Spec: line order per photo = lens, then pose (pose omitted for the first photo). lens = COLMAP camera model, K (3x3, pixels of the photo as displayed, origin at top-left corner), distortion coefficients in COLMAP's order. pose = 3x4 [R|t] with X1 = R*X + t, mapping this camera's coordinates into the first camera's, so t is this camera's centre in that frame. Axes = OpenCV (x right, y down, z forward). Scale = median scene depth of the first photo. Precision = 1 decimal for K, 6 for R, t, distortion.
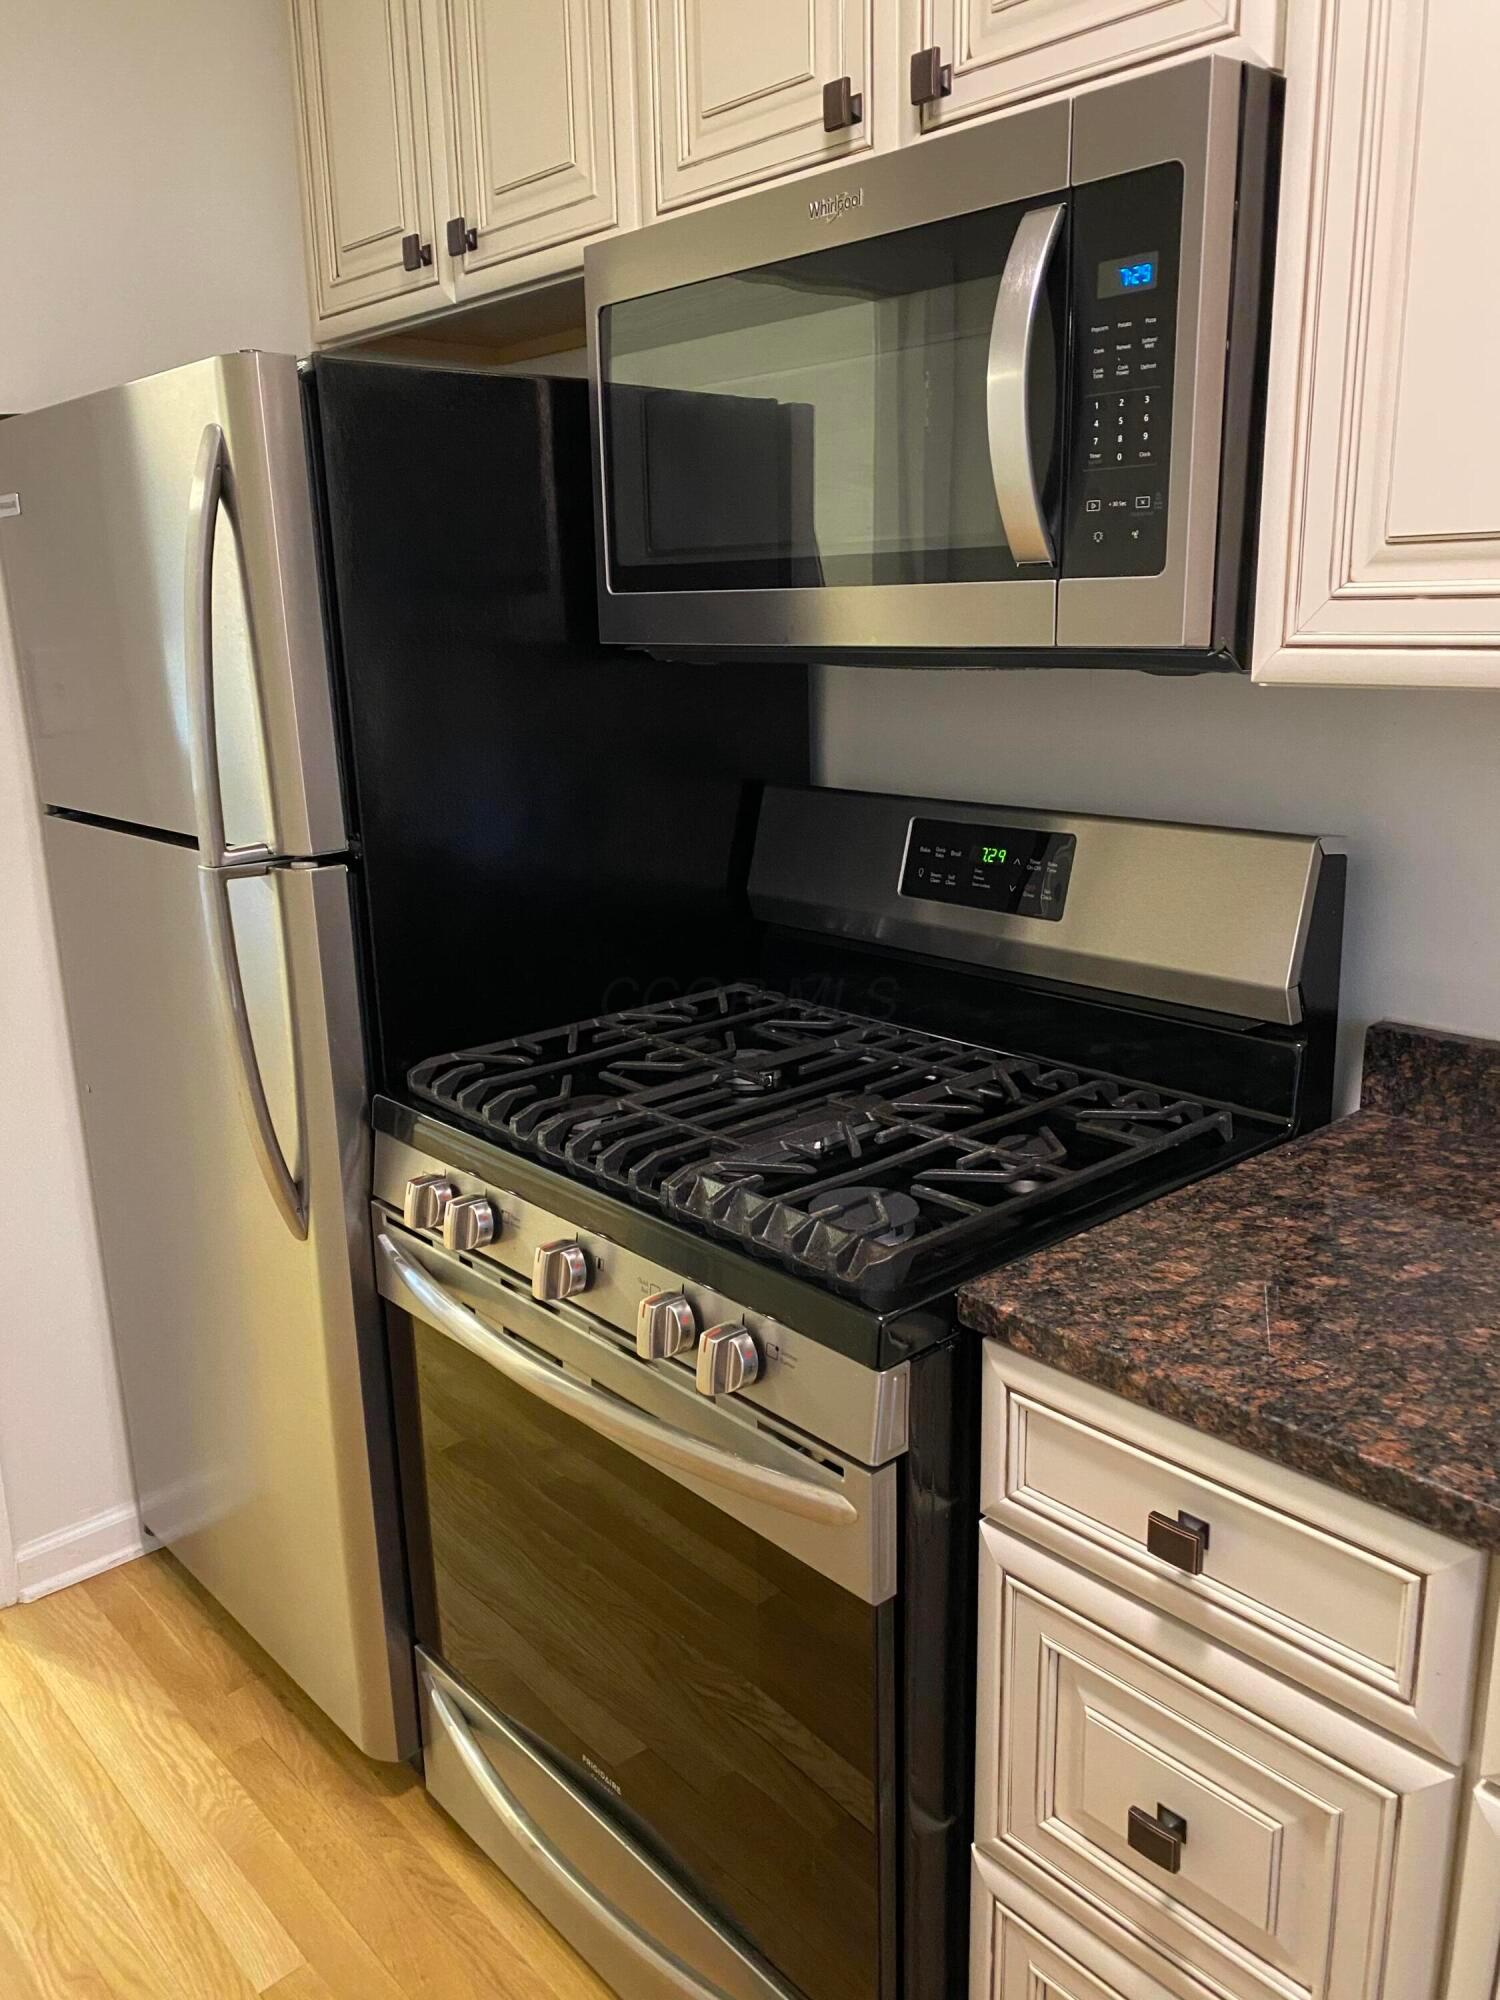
lens RADIAL K [[1535.0, 0, 693.1], [0, 1535.0, 964.7], [0, 0, 1]] dist [0.060694, -0.072249]
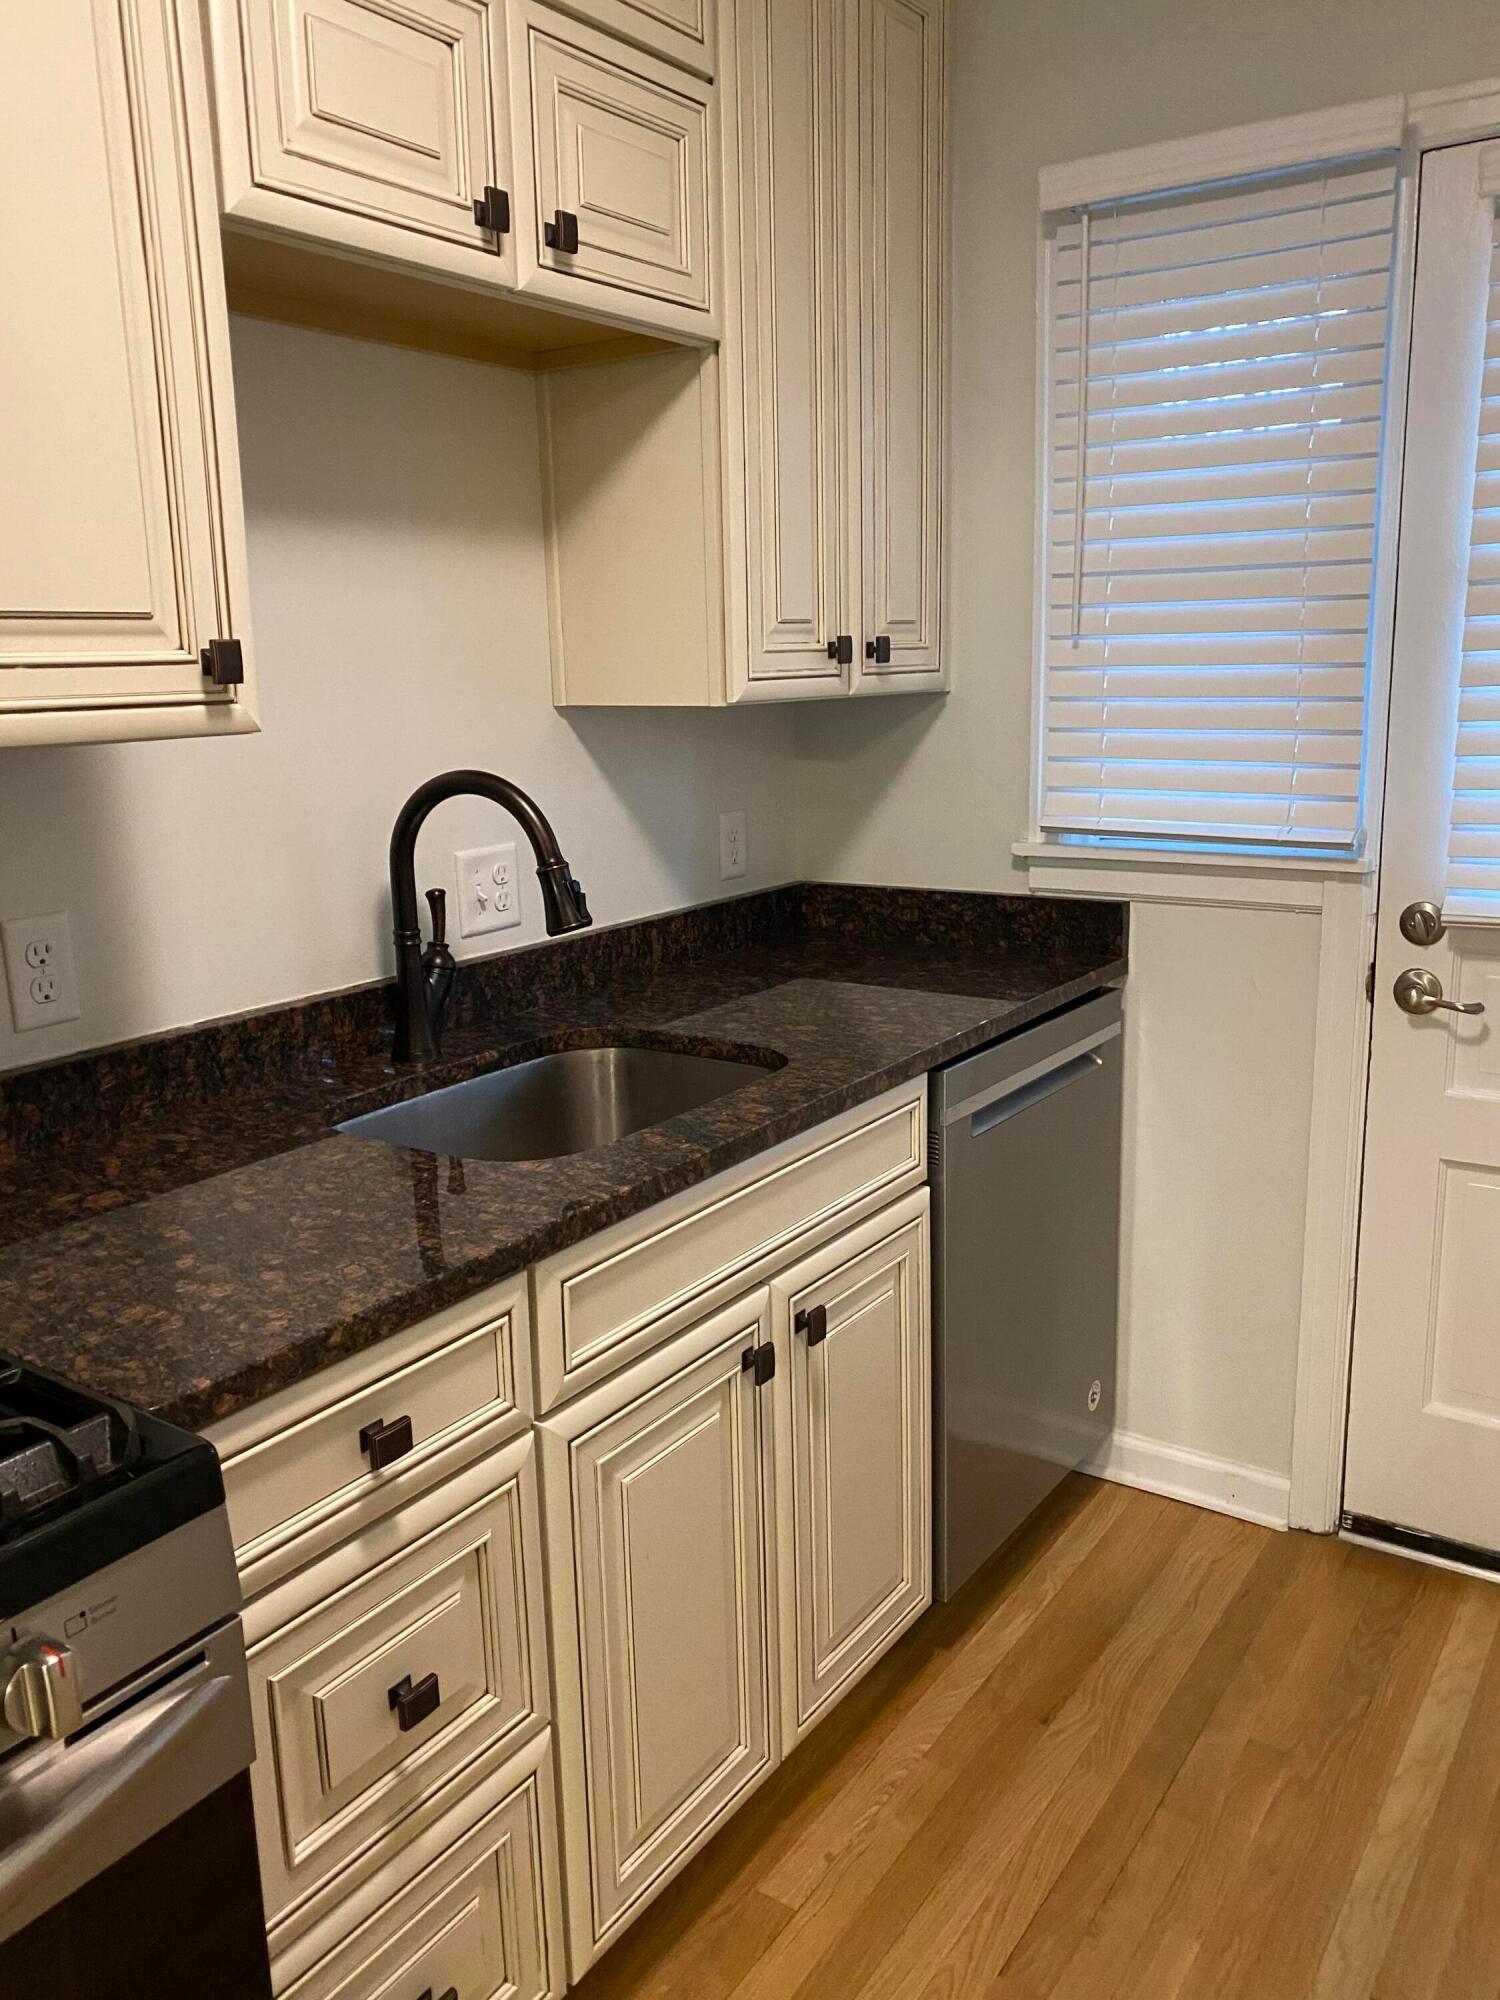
lens RADIAL K [[1503.4, 0, 752.7], [0, 1503.4, 965.3], [0, 0, 1]] dist [0.097785, -0.153667]
pose [[-0.242169, -0.162708, 0.956494, -0.749627], [0.255944, 0.940205, 0.224738, -0.148975], [-0.935867, 0.299234, -0.186044, 0.787419]]
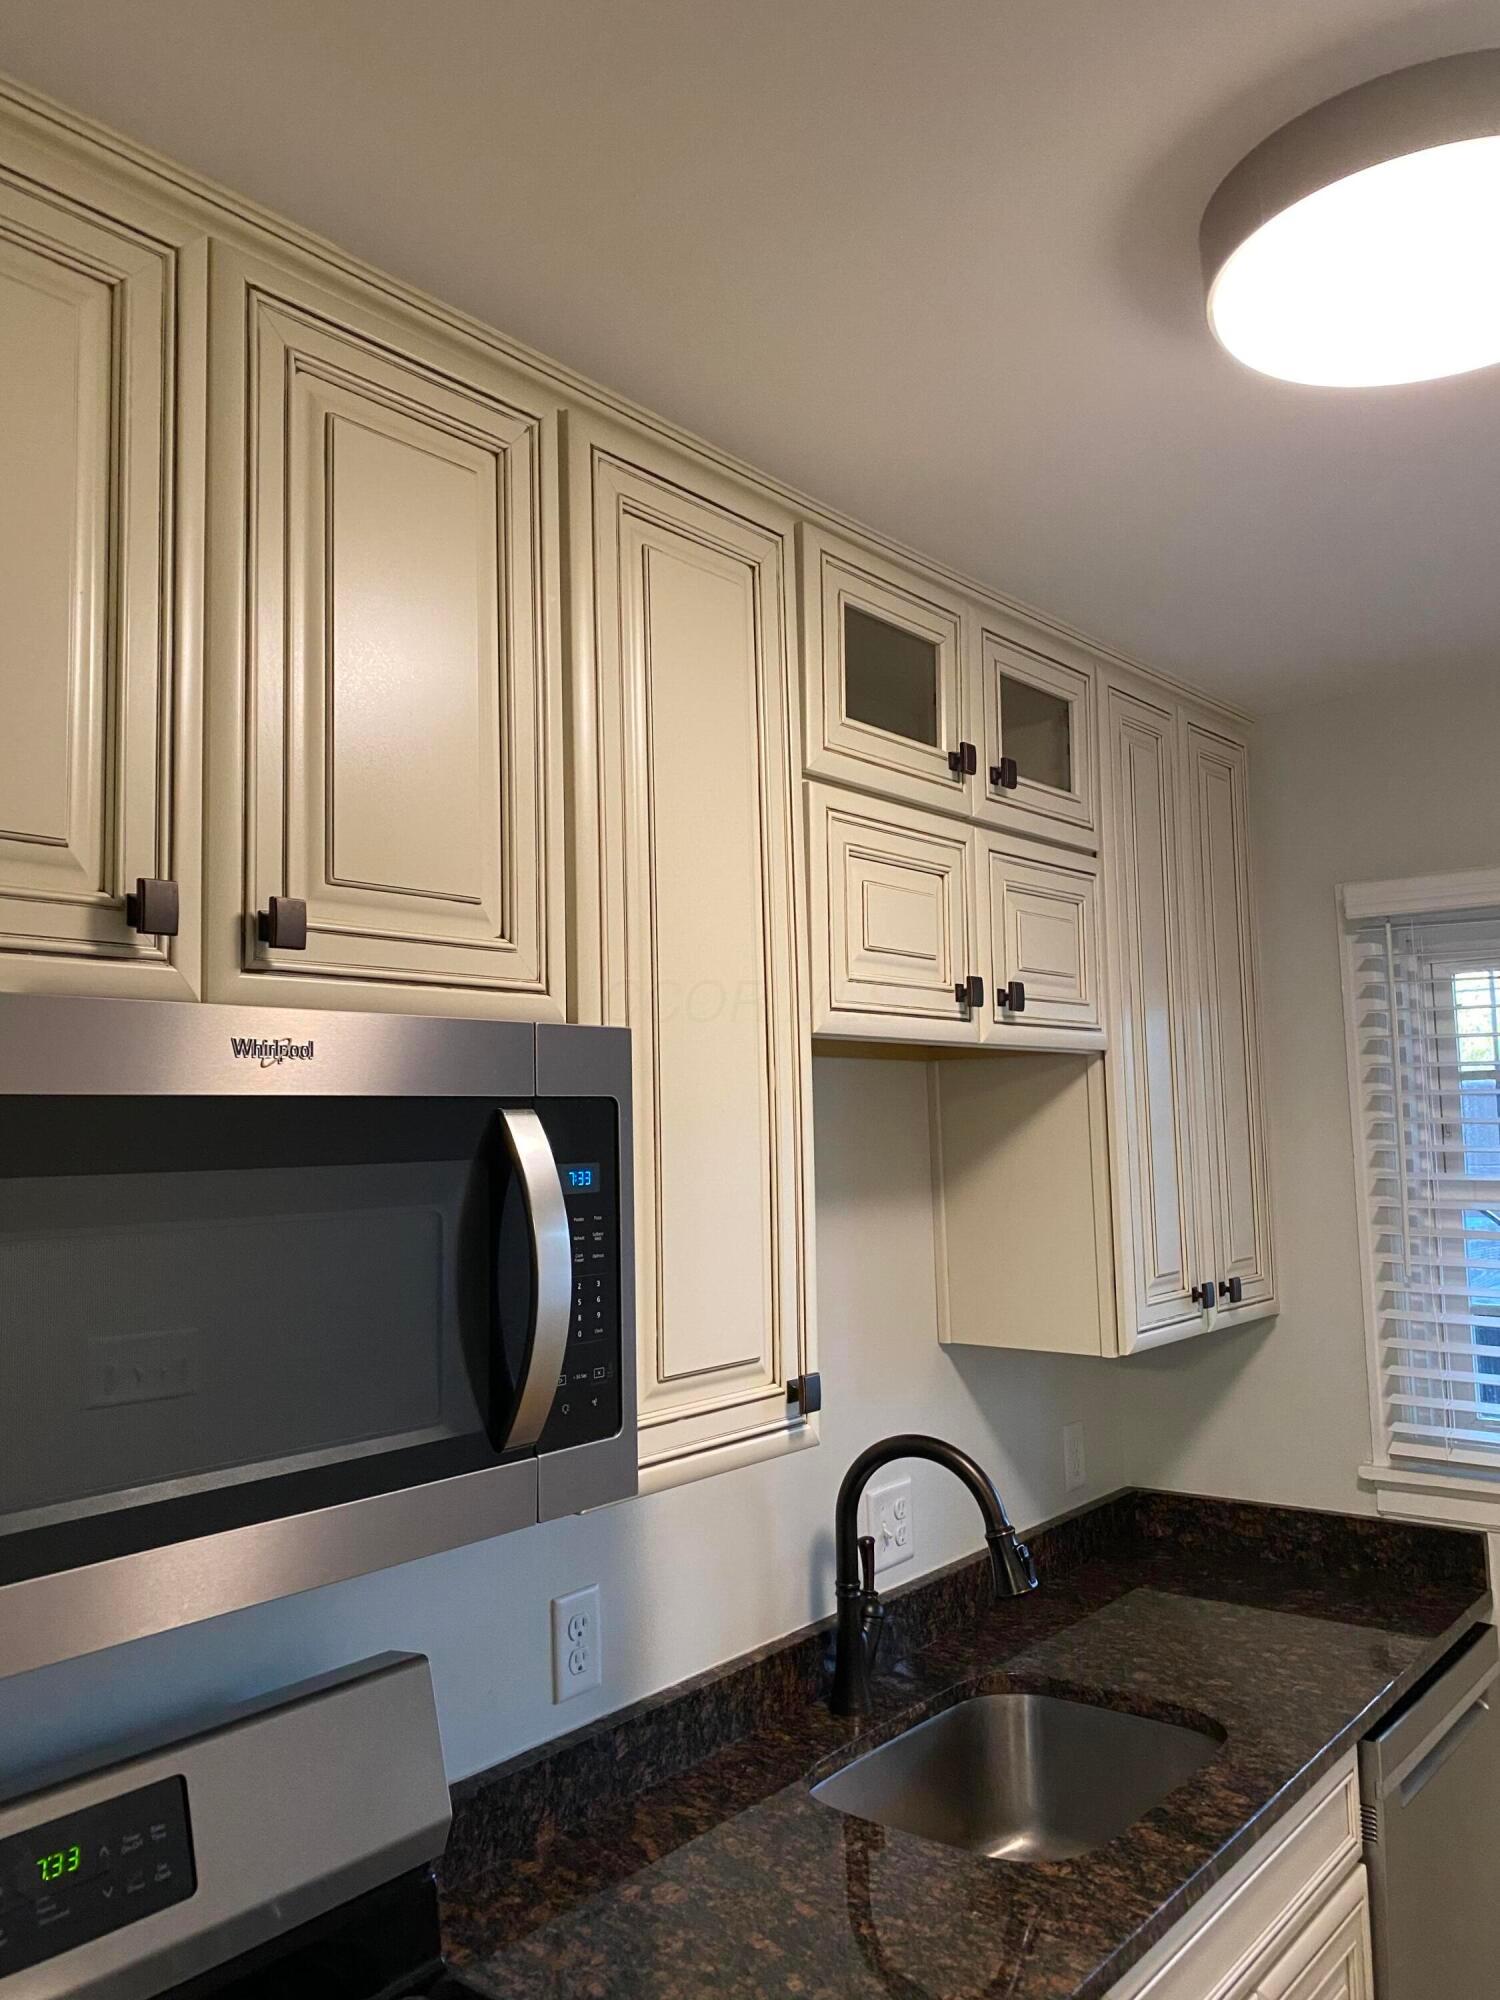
lens RADIAL K [[1508.7, 0, 746.9], [0, 1508.7, 979.2], [0, 0, 1]] dist [0.026689, -0.028352]
pose [[-0.168019, 0.129038, 0.977302, -0.892641], [0.259449, 0.962231, -0.082443, -0.488349], [-0.951029, 0.239708, -0.195152, 1.125727]]
